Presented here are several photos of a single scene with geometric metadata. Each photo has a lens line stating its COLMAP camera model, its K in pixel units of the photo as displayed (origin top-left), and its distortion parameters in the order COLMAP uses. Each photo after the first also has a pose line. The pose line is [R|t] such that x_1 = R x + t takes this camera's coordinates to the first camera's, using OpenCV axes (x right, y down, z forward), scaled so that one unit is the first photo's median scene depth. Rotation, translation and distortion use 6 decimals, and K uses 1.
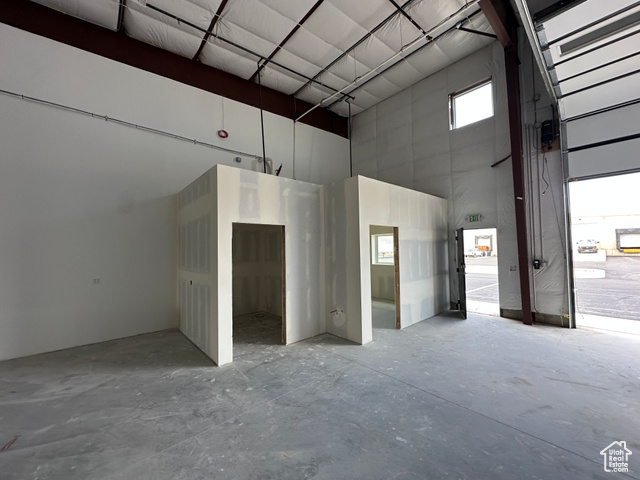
lens RADIAL K [[254.0, 0, 320.0], [0, 254.0, 240.0], [0, 0, 1]] dist [-0.000131, -0.000028]
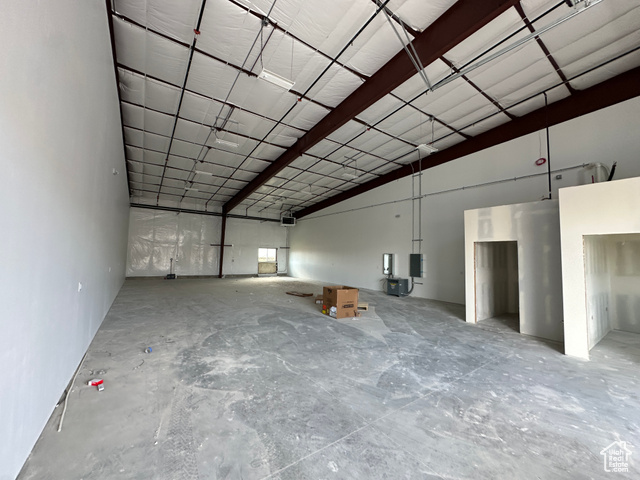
lens RADIAL K [[254.0, 0, 320.0], [0, 254.0, 240.0], [0, 0, 1]] dist [-0.000131, -0.000028]
pose [[-0.118141, -0.047515, -0.991859, 1.304732], [0.017320, 0.998604, -0.049901, -0.013625], [0.992846, -0.023075, -0.117153, 0.153628]]
